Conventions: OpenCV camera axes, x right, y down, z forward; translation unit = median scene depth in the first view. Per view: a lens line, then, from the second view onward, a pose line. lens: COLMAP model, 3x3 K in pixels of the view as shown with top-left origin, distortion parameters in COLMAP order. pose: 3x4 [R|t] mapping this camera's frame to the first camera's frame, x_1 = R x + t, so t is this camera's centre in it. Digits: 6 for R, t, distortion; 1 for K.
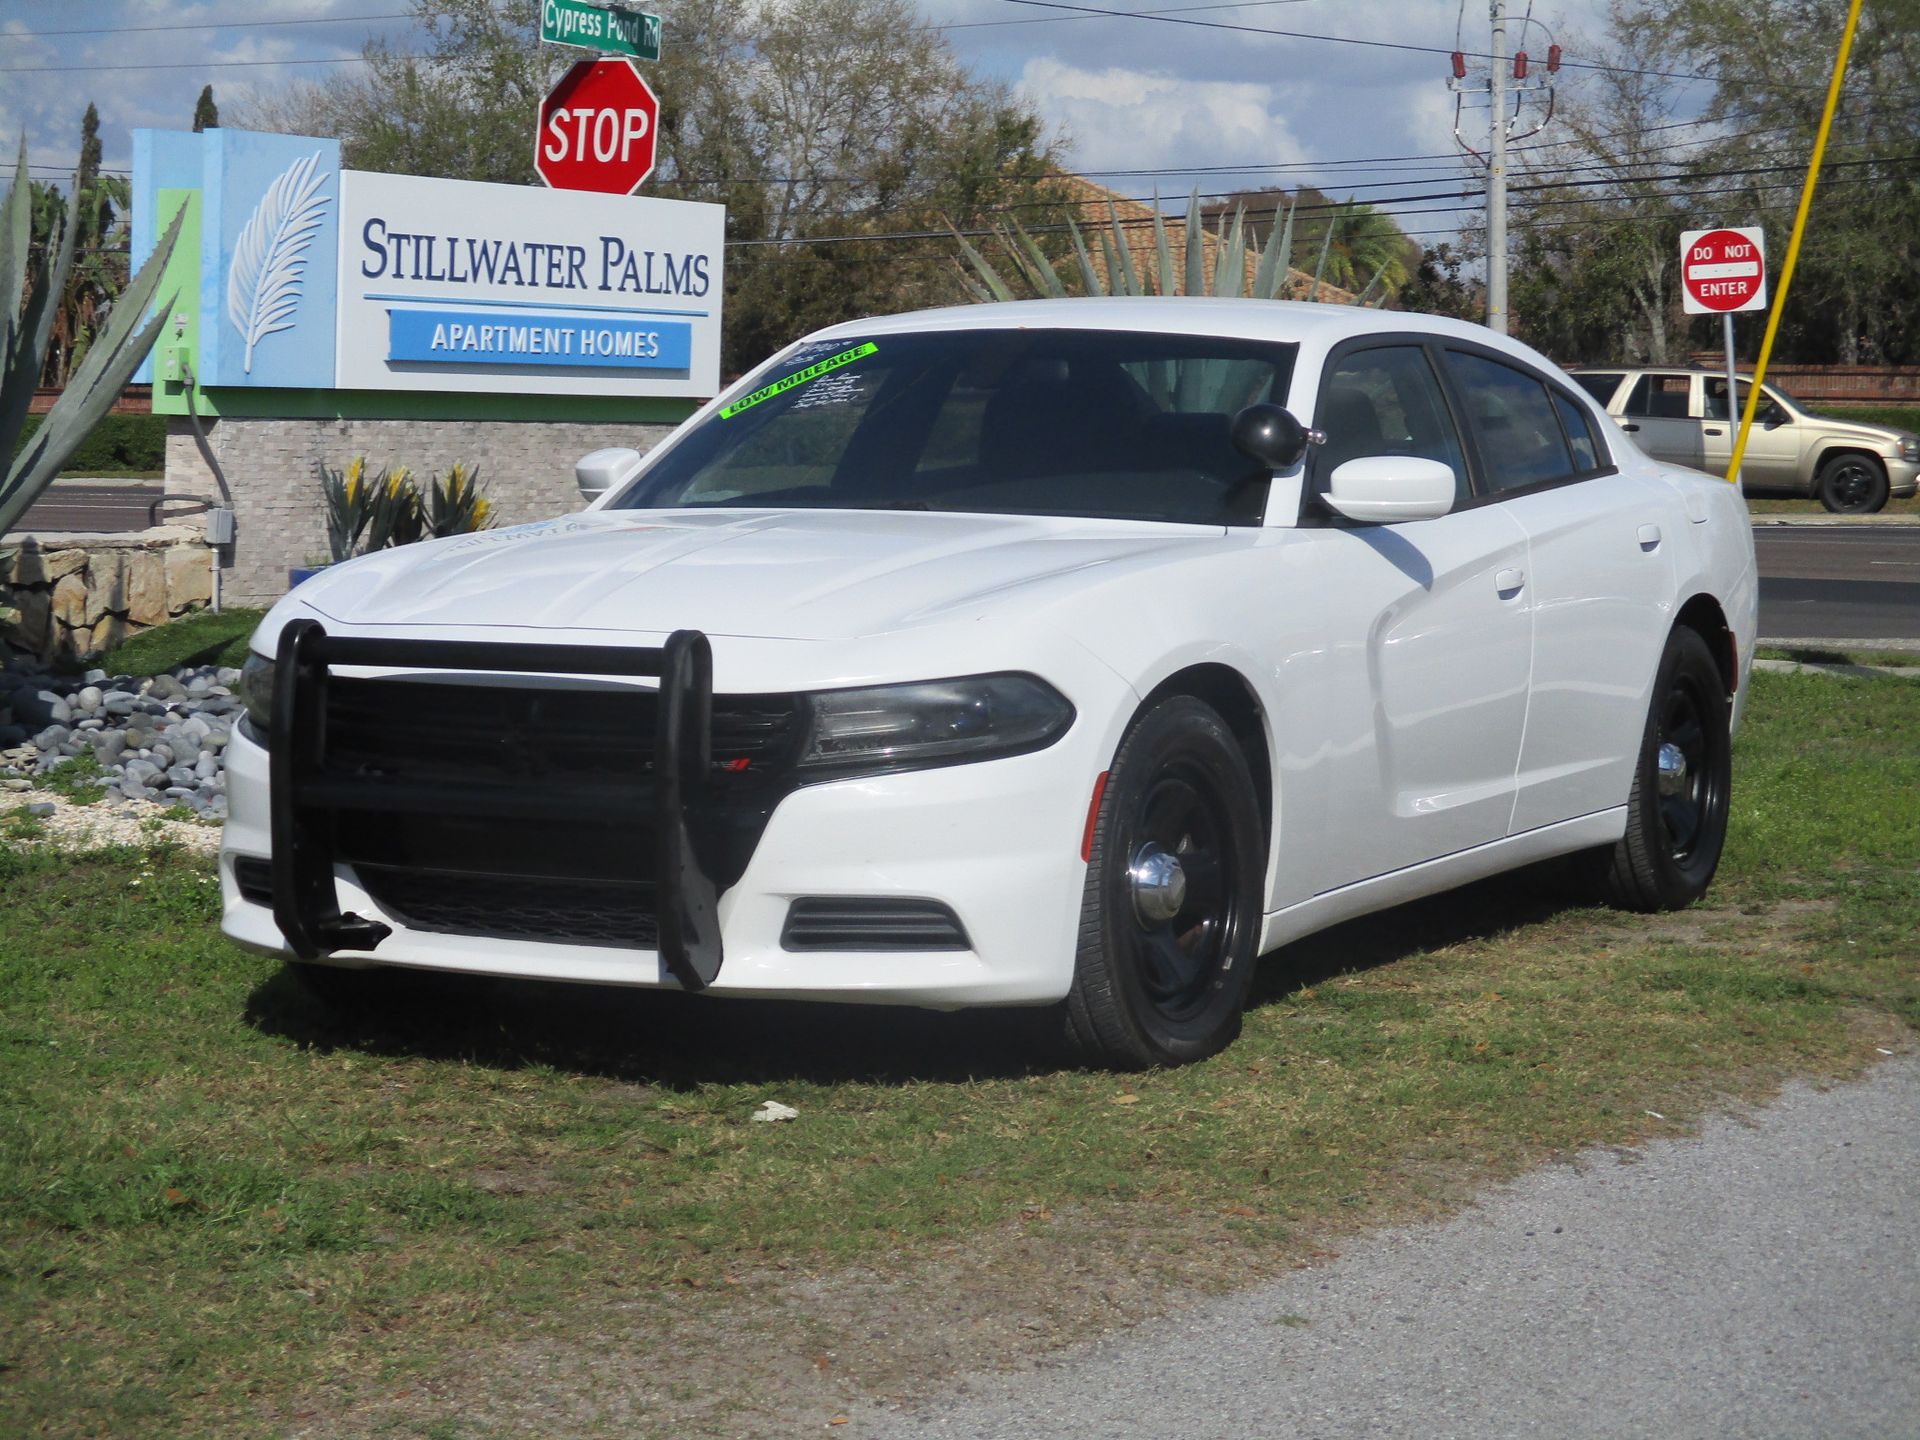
lens RADIAL K [[4269.8, 0, 966.4], [0, 4269.8, 659.7], [0, 0, 1]] dist [-0.081546, 0.138053]
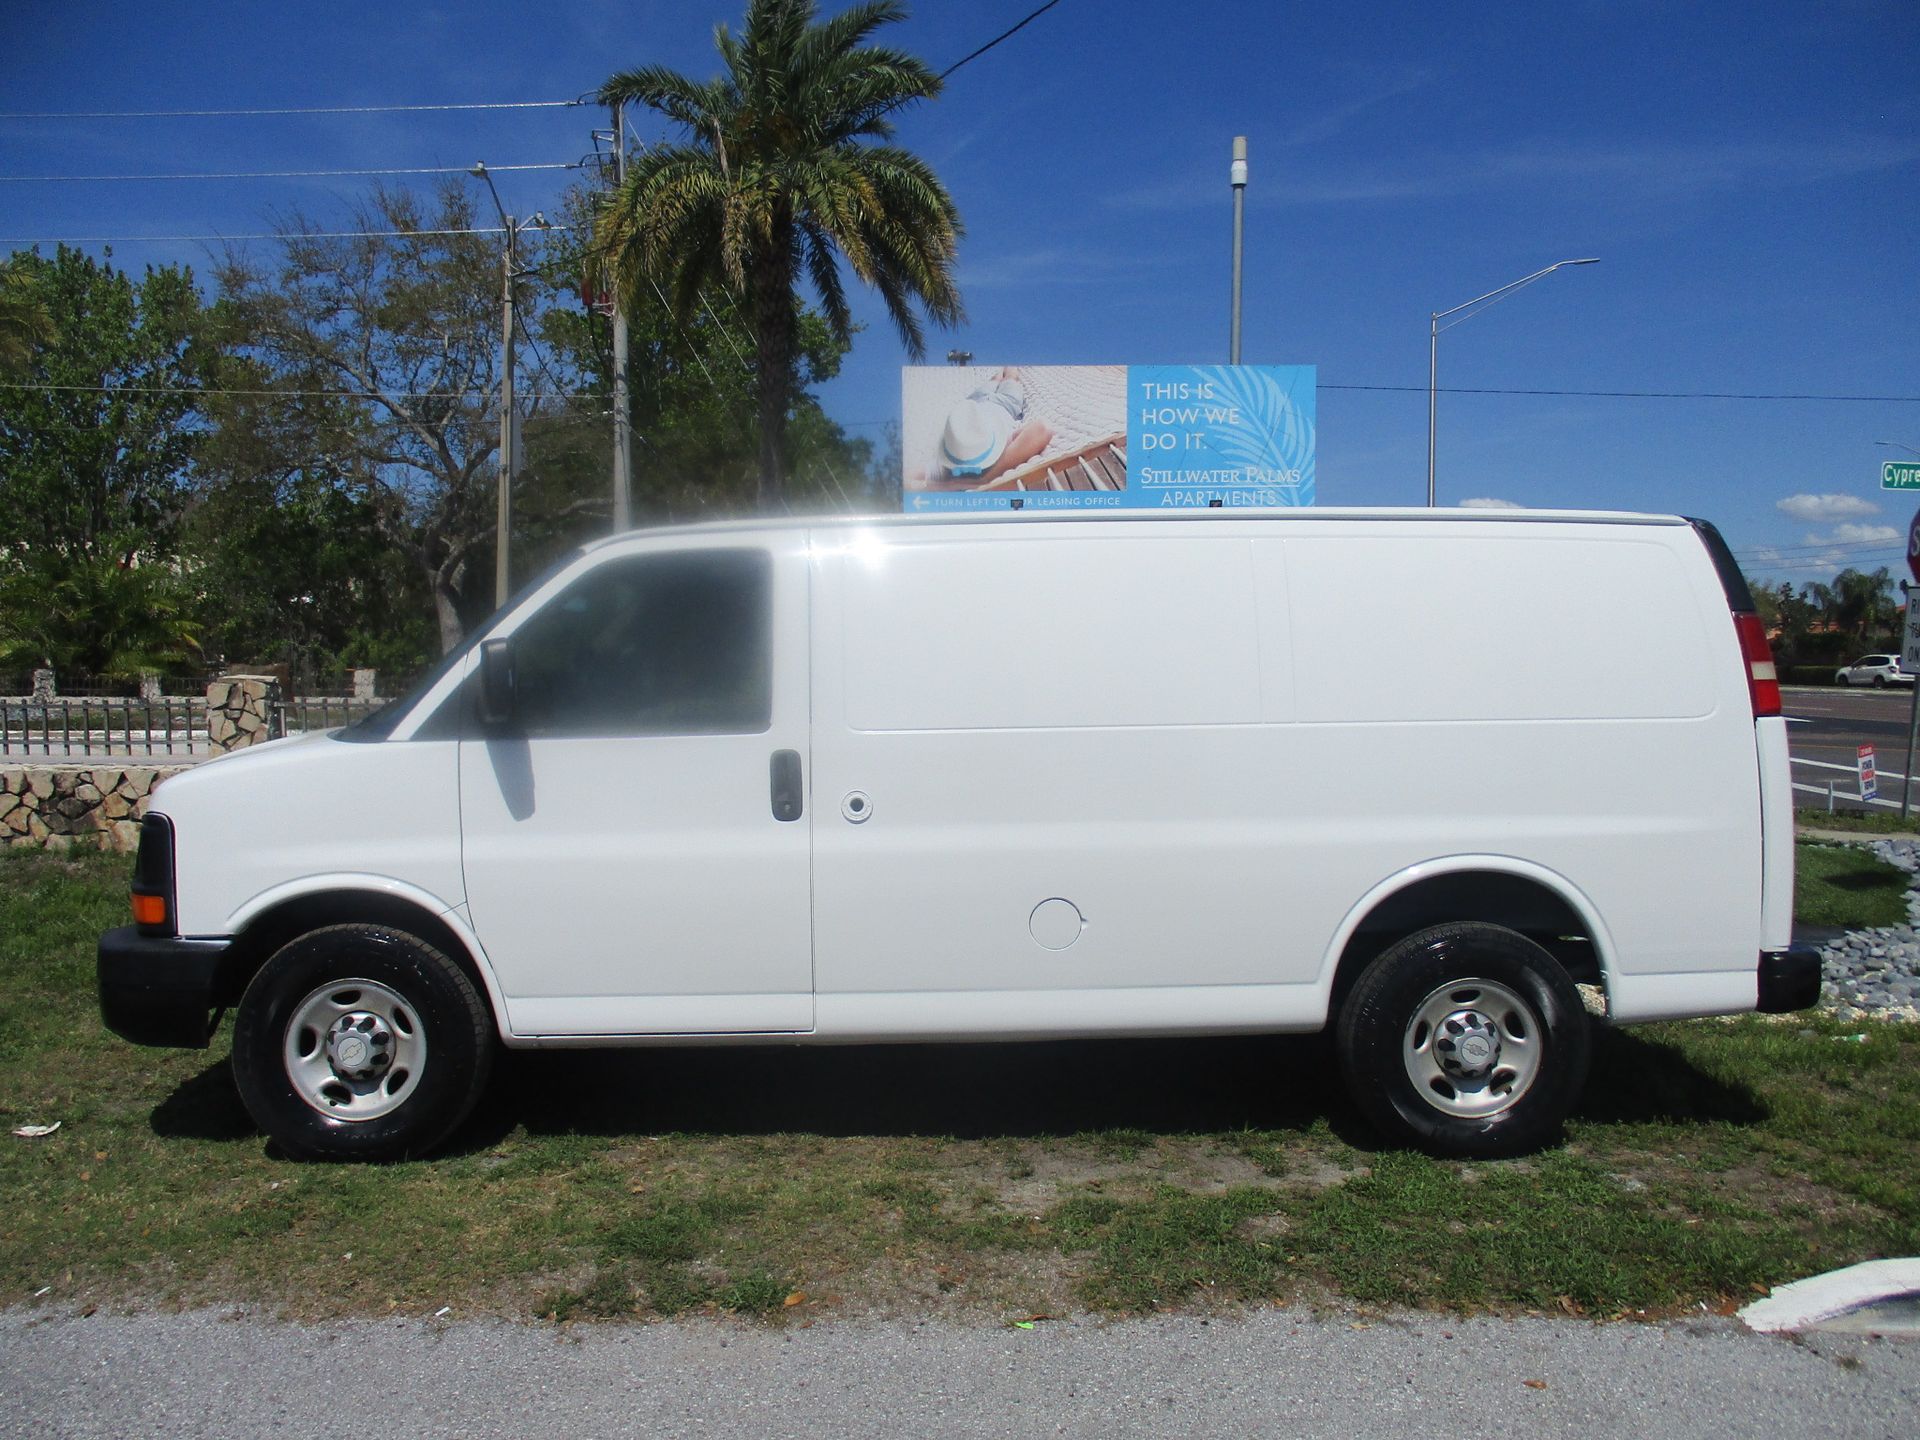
lens RADIAL K [[1575.7, 0, 949.5], [0, 1575.7, 733.2], [0, 0, 1]] dist [-0.026395, 0.009596]
pose [[0.508315, 0.037811, -0.860341, 0.347719], [-0.049888, 0.998651, 0.014415, -0.046052], [0.859725, 0.035593, 0.509515, 0.454337]]
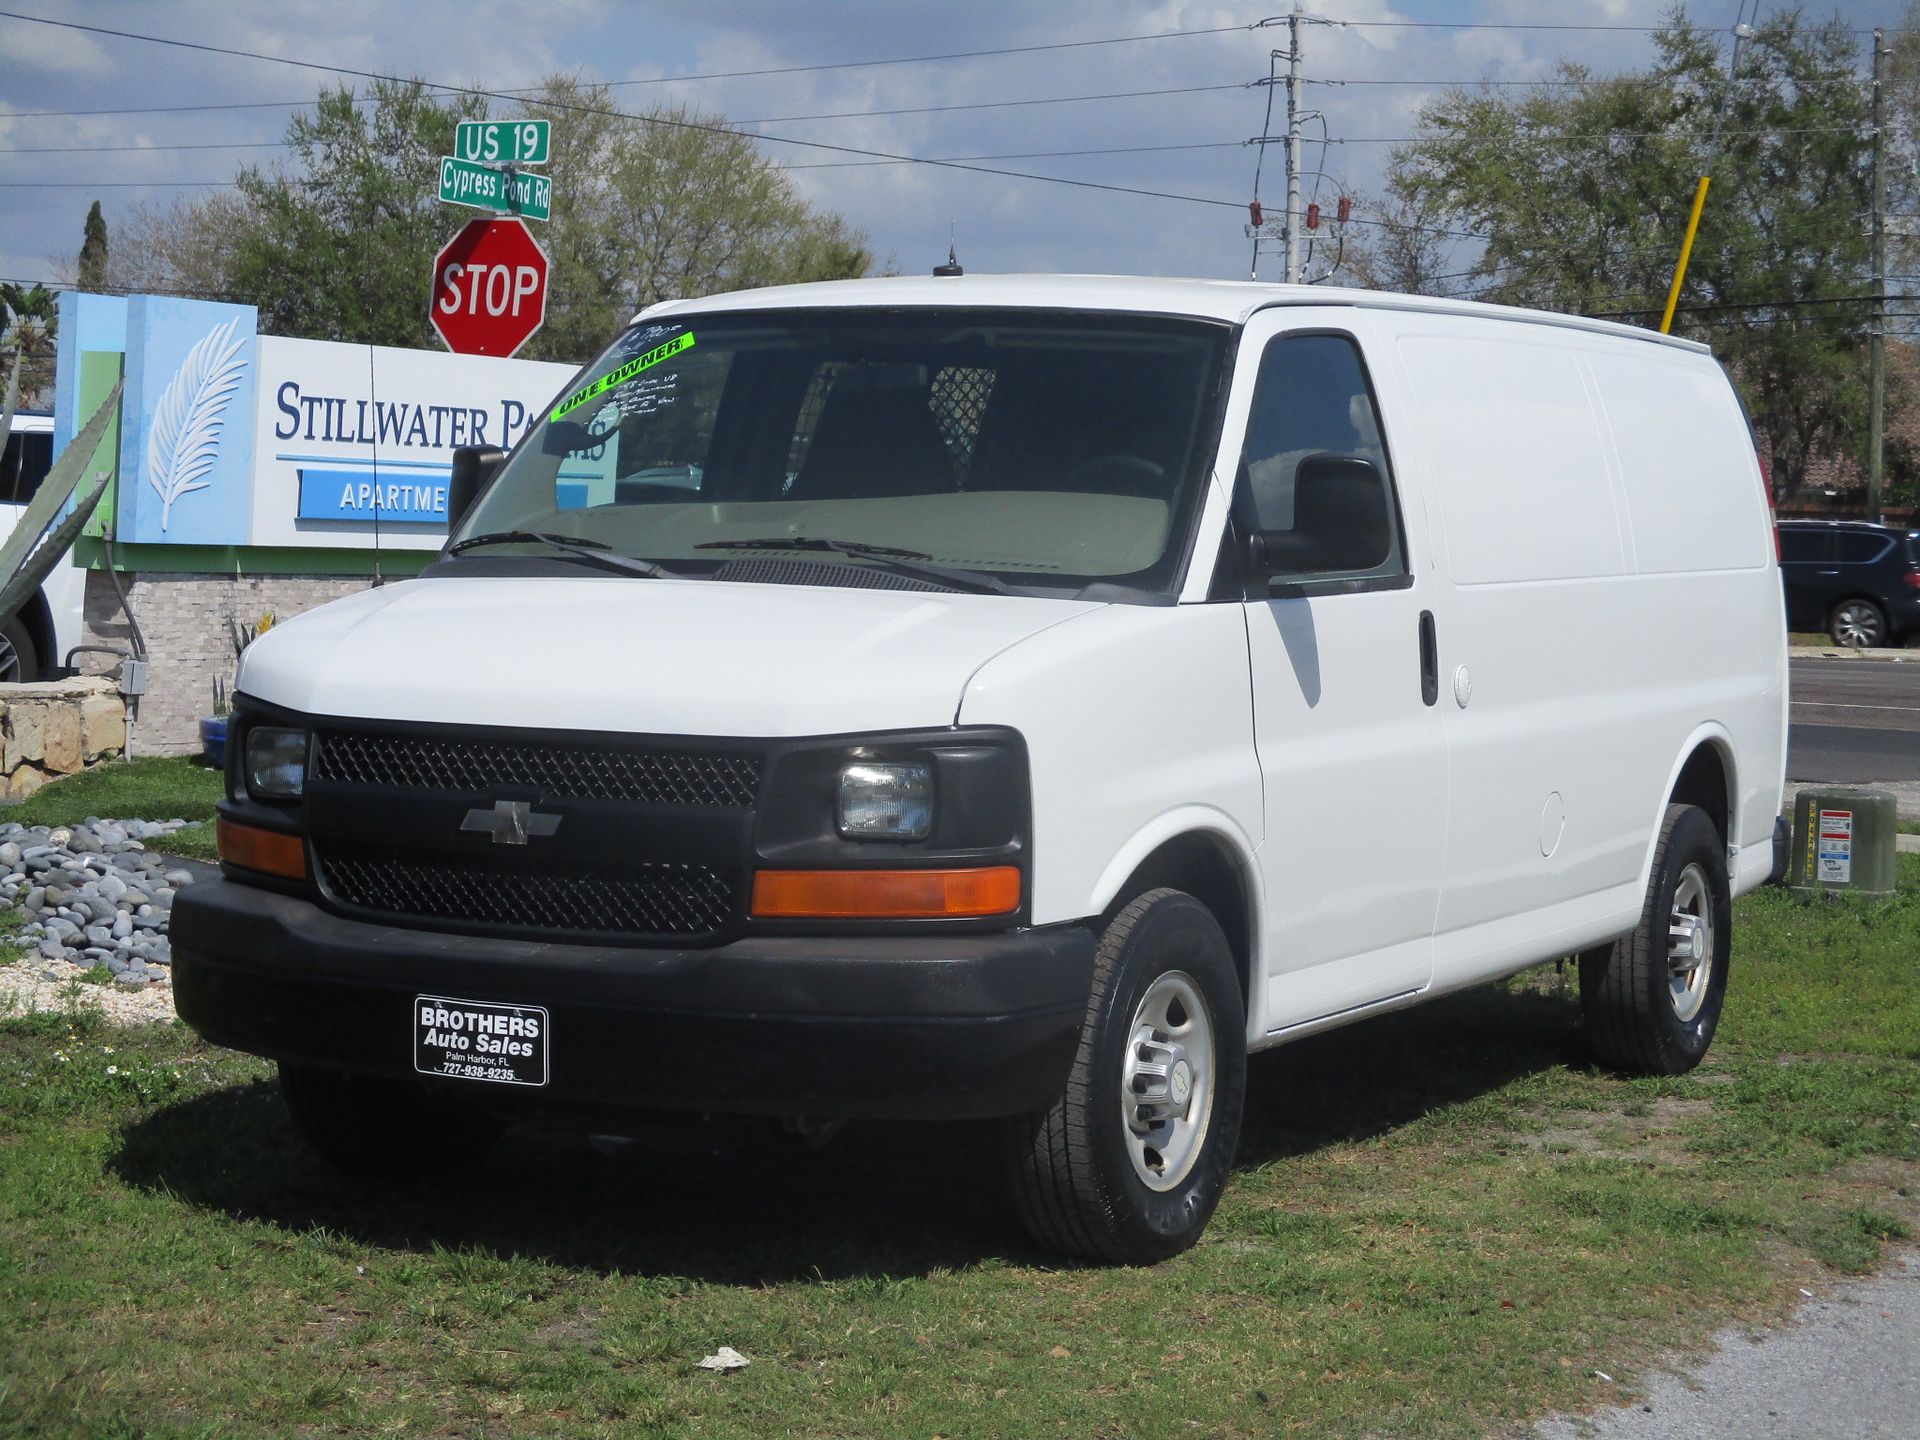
lens RADIAL K [[3915.6, 0, 956.3], [0, 3915.6, 719.1], [0, 0, 1]] dist [-0.102205, -0.100103]
pose [[0.998797, 0.020821, 0.044391, -0.015969], [-0.020574, 0.999770, -0.006030, -0.018122], [-0.044506, 0.005109, 0.998996, 0.040378]]
